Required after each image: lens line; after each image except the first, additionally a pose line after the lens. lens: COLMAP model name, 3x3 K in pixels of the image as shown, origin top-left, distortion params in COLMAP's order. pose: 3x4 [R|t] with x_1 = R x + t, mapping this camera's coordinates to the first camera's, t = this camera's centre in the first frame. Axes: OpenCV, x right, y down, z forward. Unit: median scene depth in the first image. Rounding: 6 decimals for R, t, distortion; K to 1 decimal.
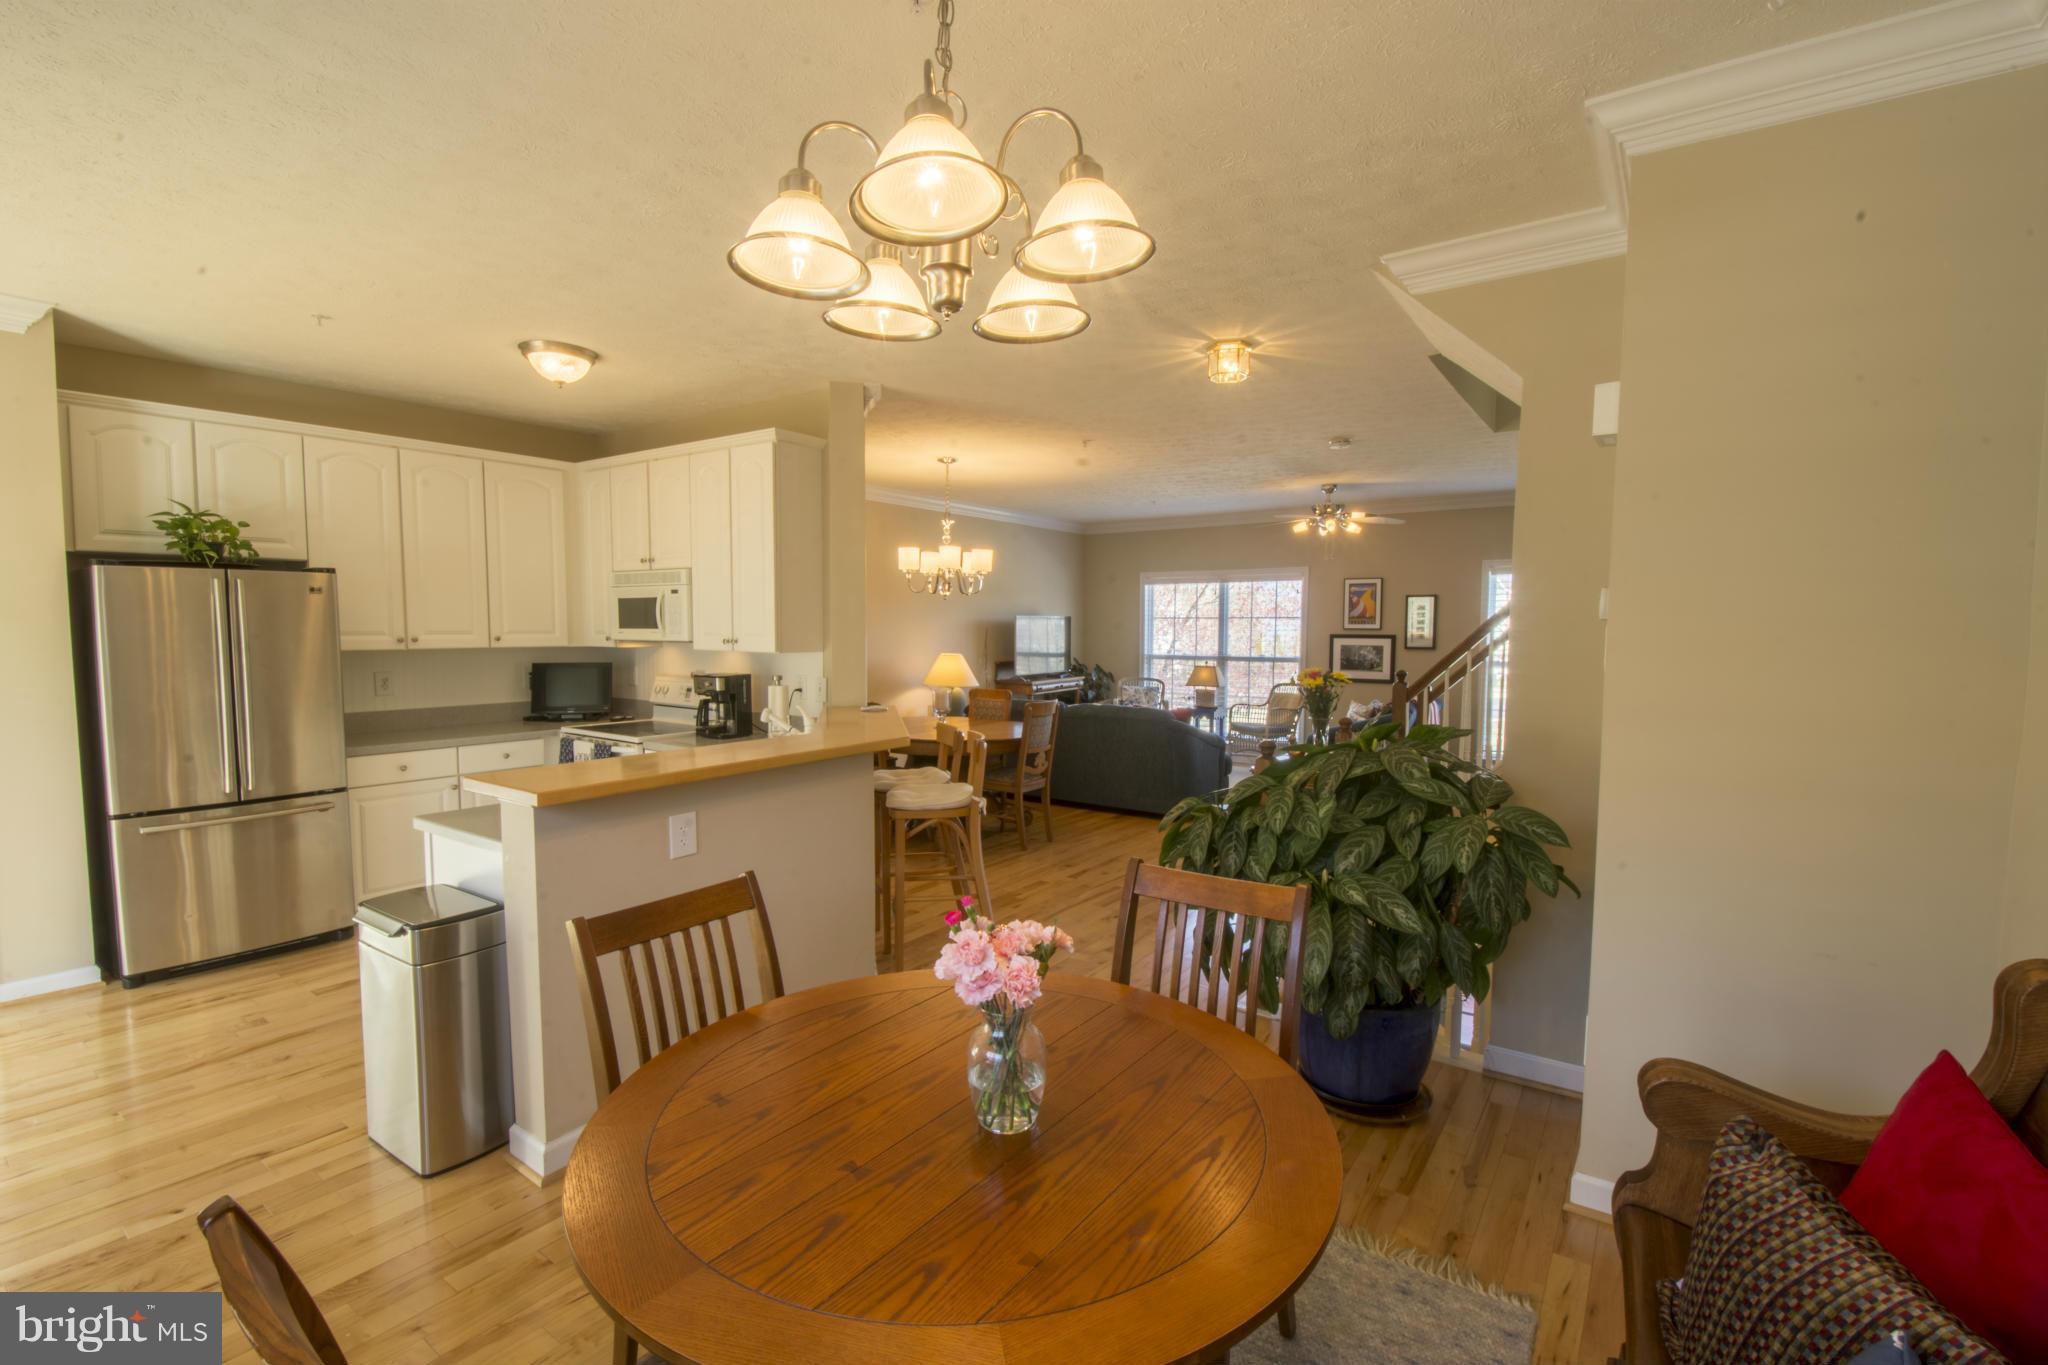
lens RADIAL K [[892.1, 0, 1025.2], [0, 892.1, 692.3], [0, 0, 1]] dist [-0.005503, -0.008532]
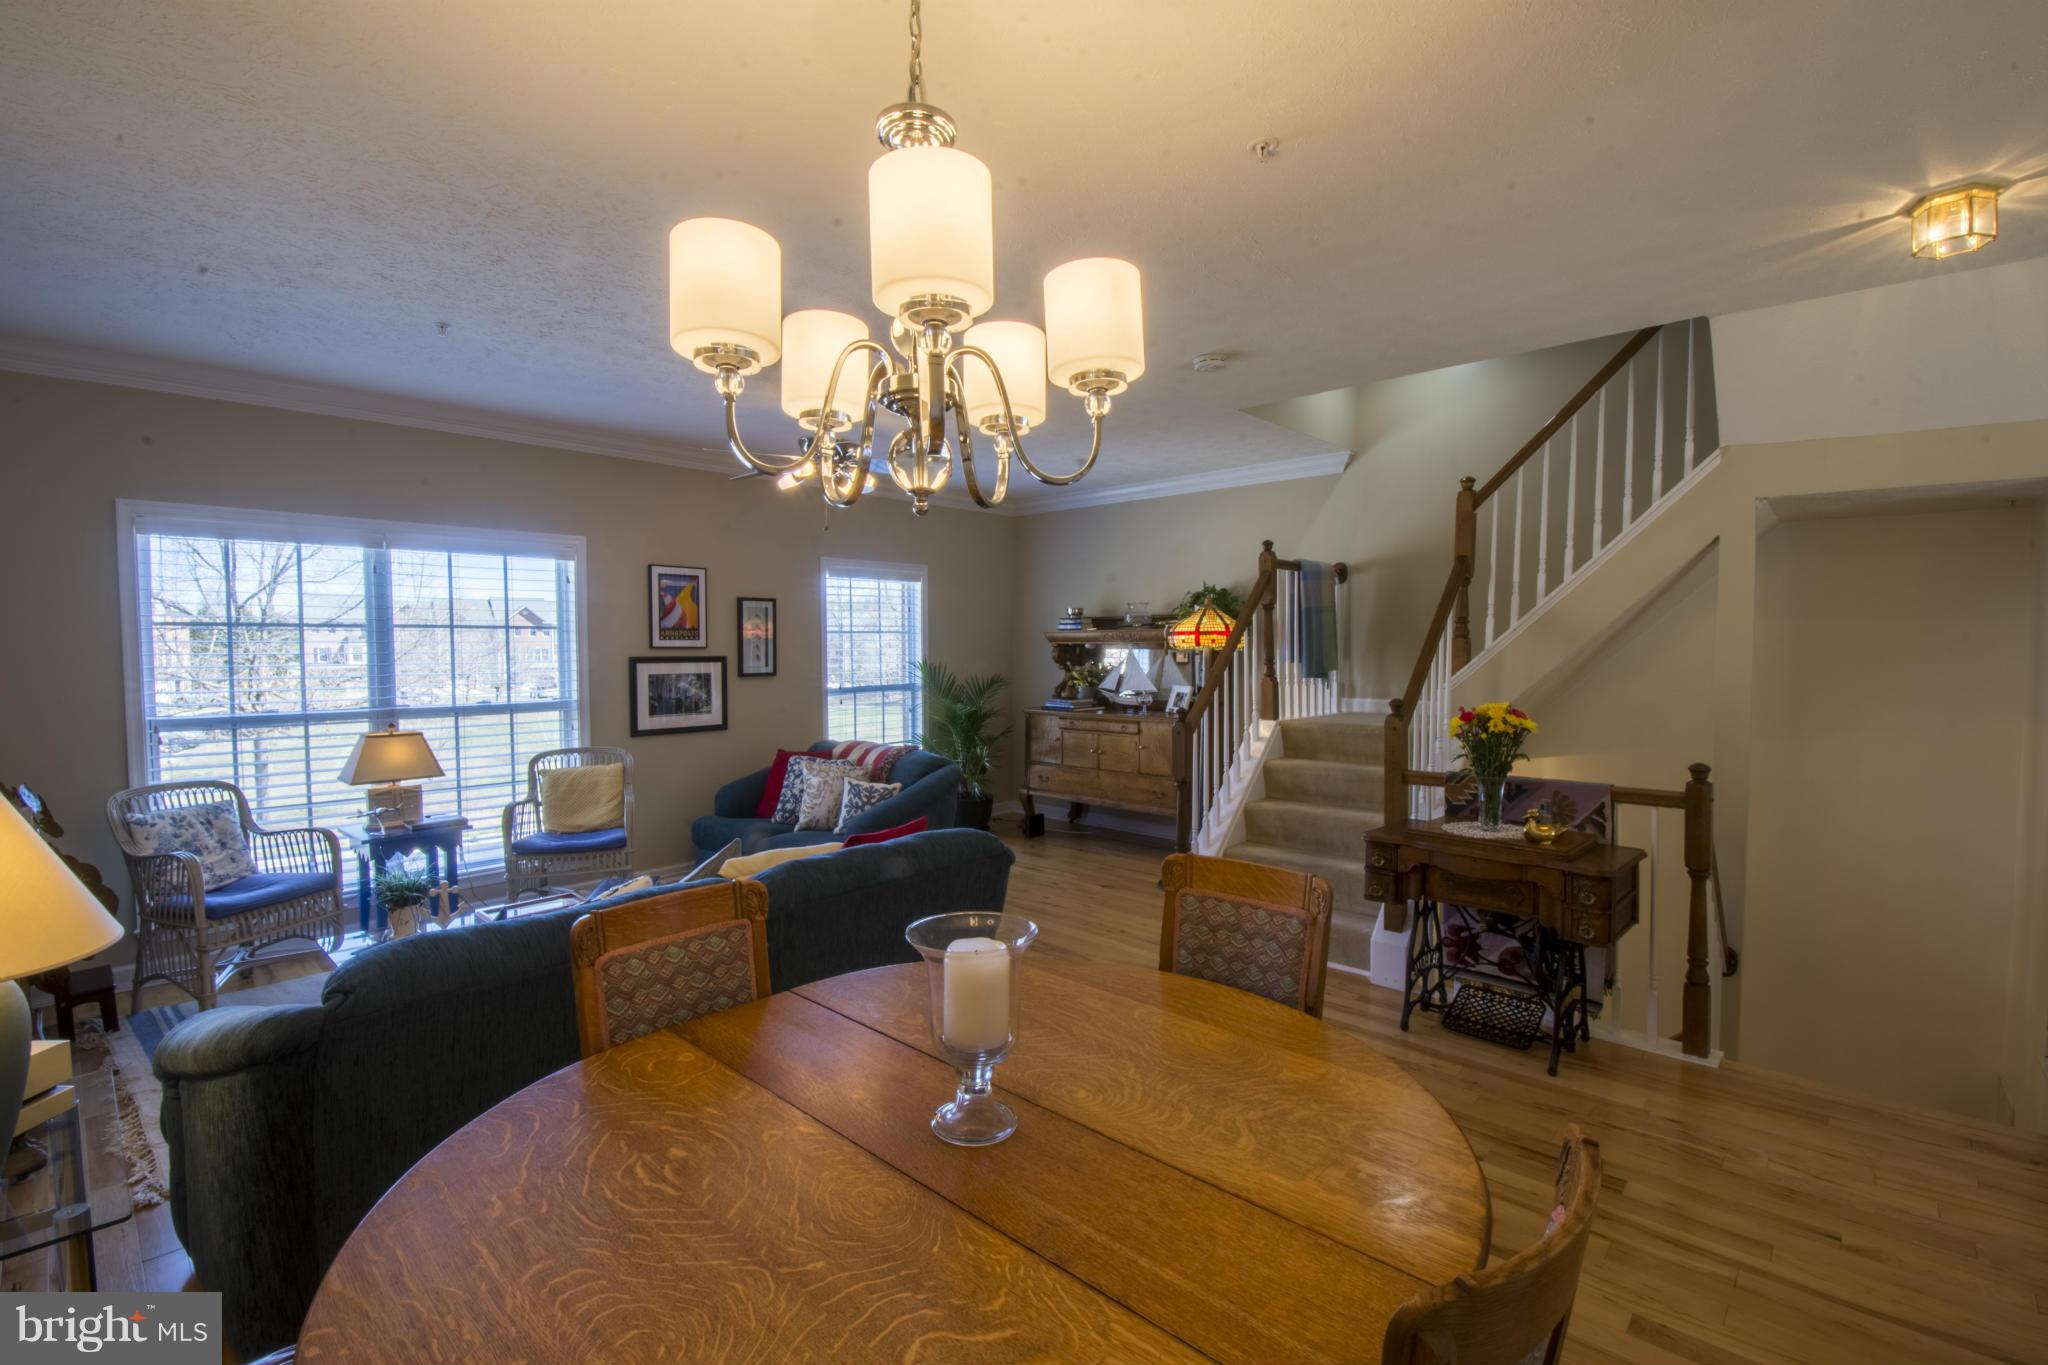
lens RADIAL K [[892.1, 0, 1025.9], [0, 892.1, 685.2], [0, 0, 1]] dist [-0.005503, -0.008532]
pose [[0.121558, -0.046887, 0.991476, -0.373923], [0.076921, 0.996325, 0.037685, -0.087703], [-0.989599, 0.071685, 0.124718, 1.207587]]
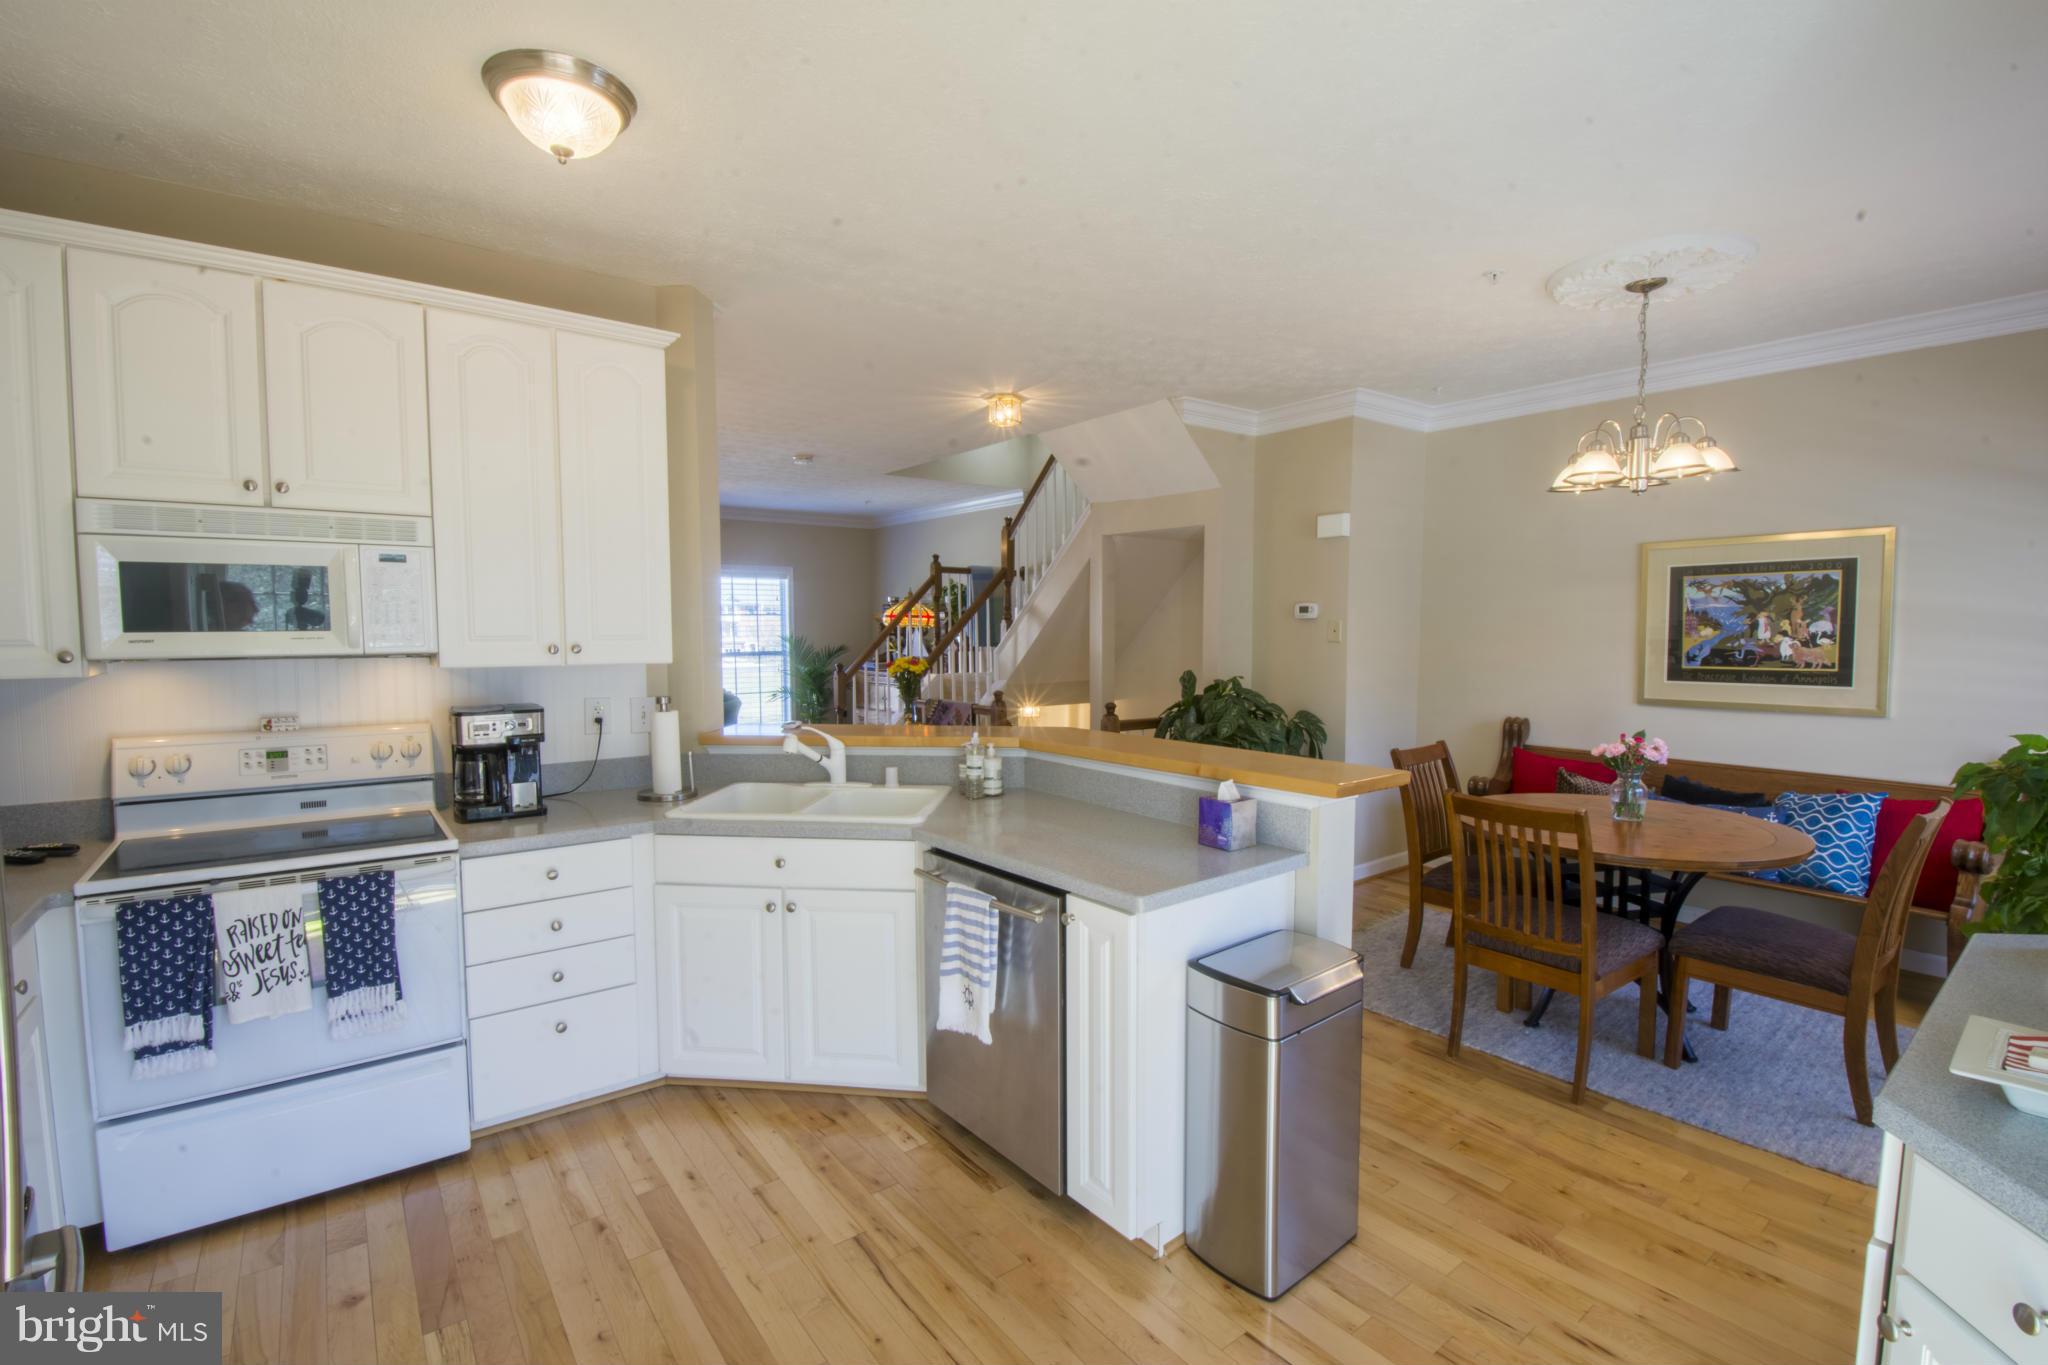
lens RADIAL K [[892.1, 0, 1024.8], [0, 892.1, 688.3], [0, 0, 1]] dist [-0.005503, -0.008532]
pose [[0.282581, -0.073937, 0.956390, -0.764710], [0.071195, 0.995892, 0.055956, -0.039013], [-0.956598, 0.052278, 0.286684, 0.481982]]
